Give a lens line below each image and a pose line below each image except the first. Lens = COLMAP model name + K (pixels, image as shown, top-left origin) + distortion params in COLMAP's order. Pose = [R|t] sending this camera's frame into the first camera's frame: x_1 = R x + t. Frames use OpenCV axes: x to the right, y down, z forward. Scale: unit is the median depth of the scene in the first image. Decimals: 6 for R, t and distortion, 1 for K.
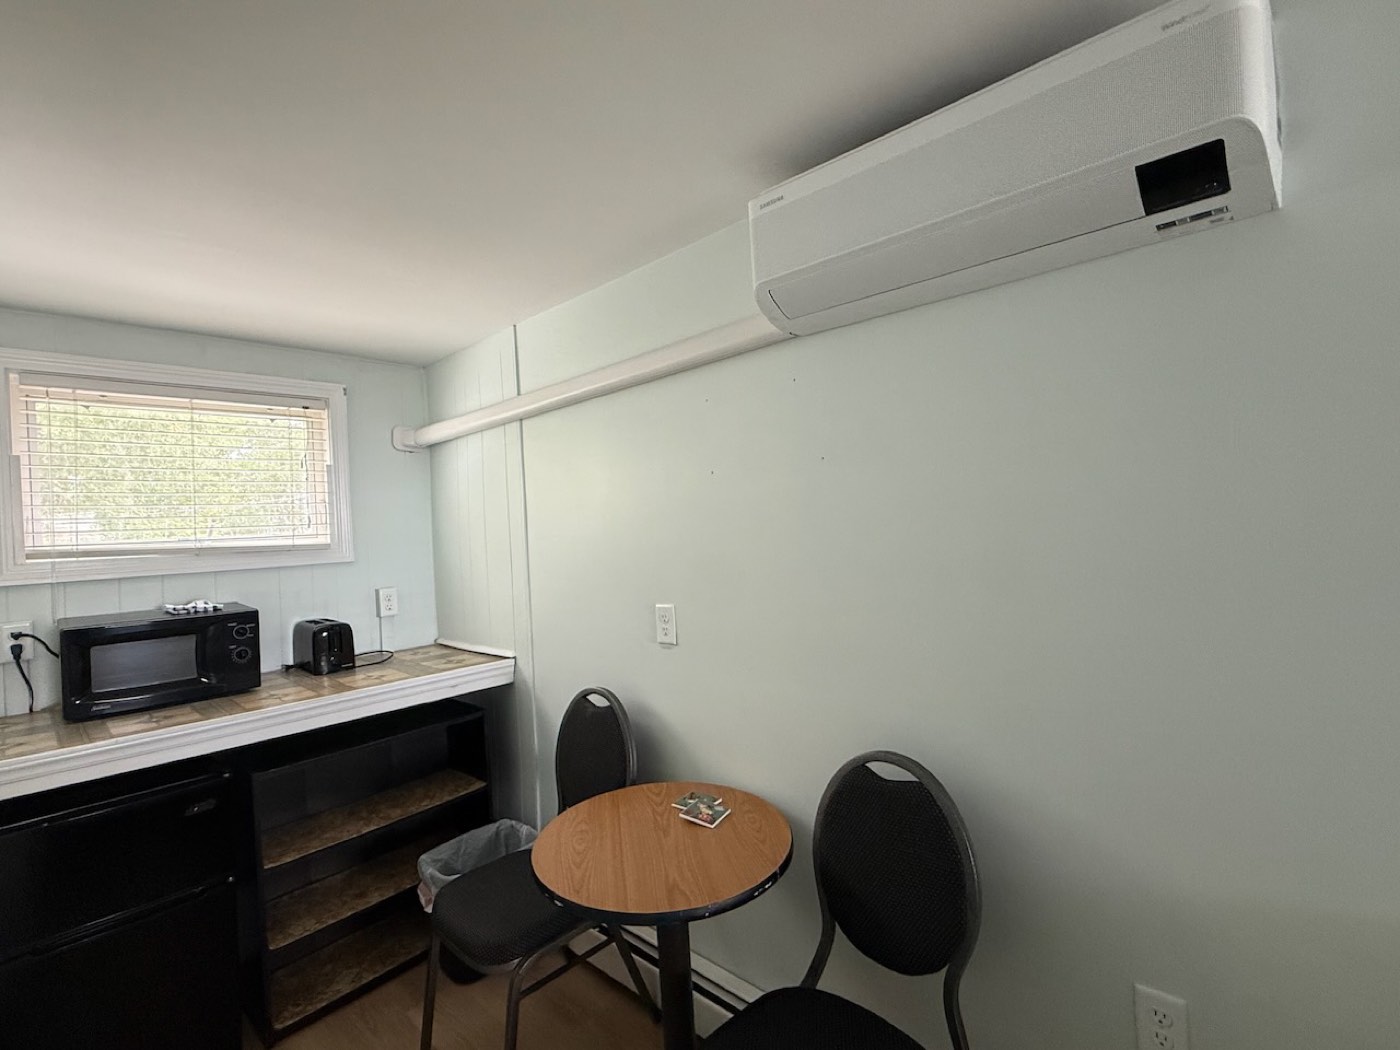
lens RADIAL K [[667.3, 0, 700.0], [0, 667.3, 525.0], [0, 0, 1]] dist [-0.001180, -0.000075]
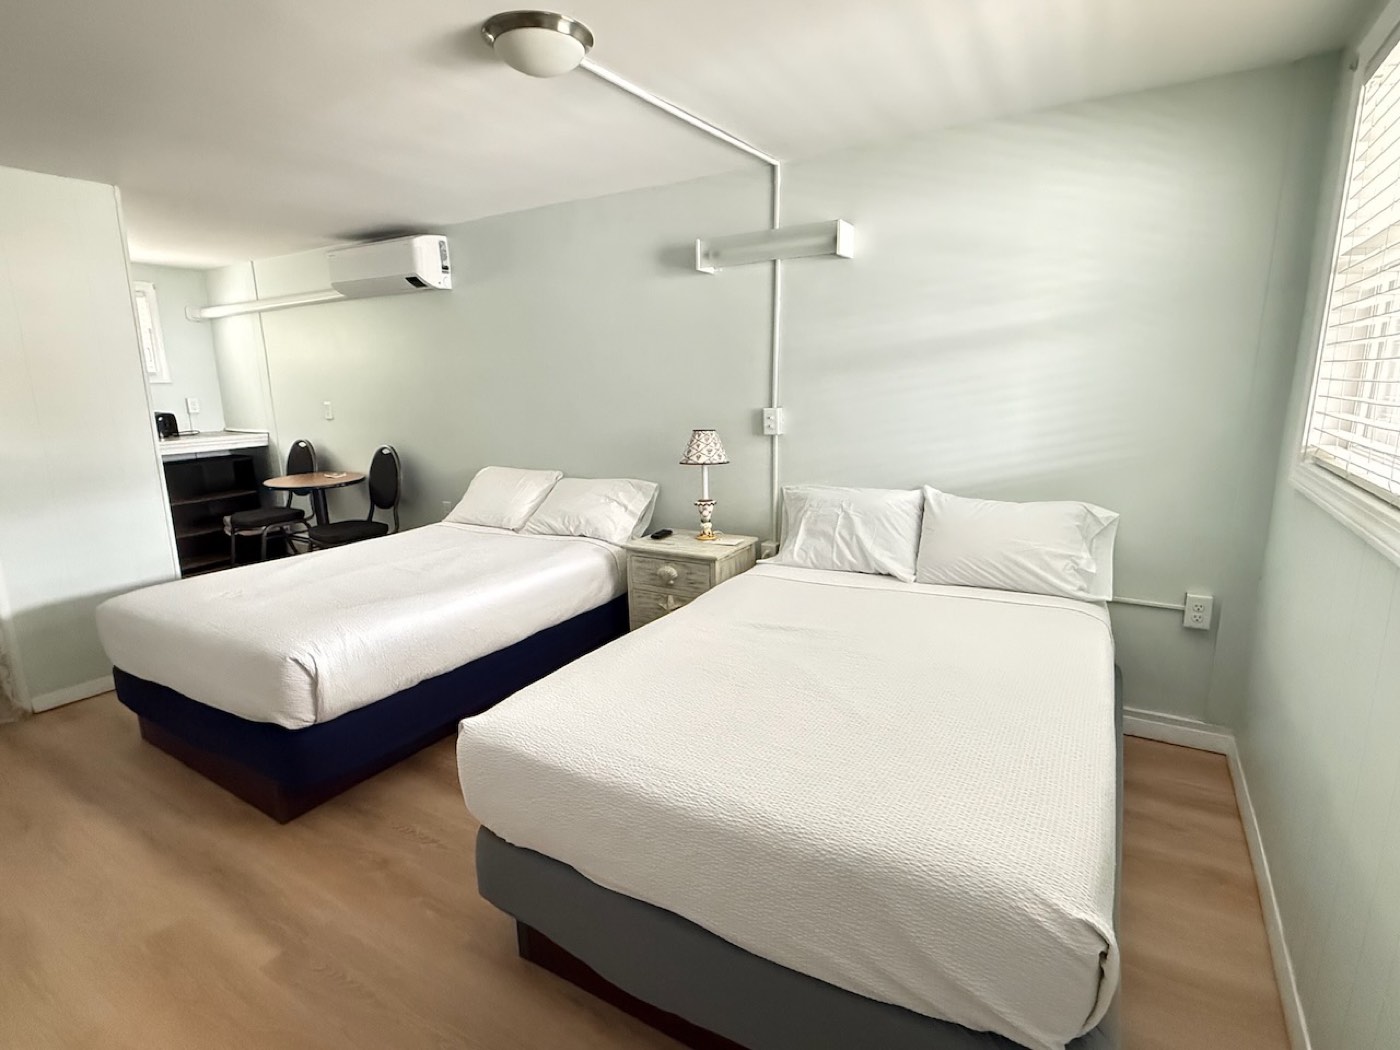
lens RADIAL K [[699.2, 0, 700.0], [0, 699.2, 525.0], [0, 0, 1]] dist [0.002469, 0.000397]
pose [[0.978534, -0.005379, 0.206016, 0.575267], [-0.035869, 0.979957, 0.195953, 0.008926], [-0.202941, -0.199136, 0.958728, -1.376906]]
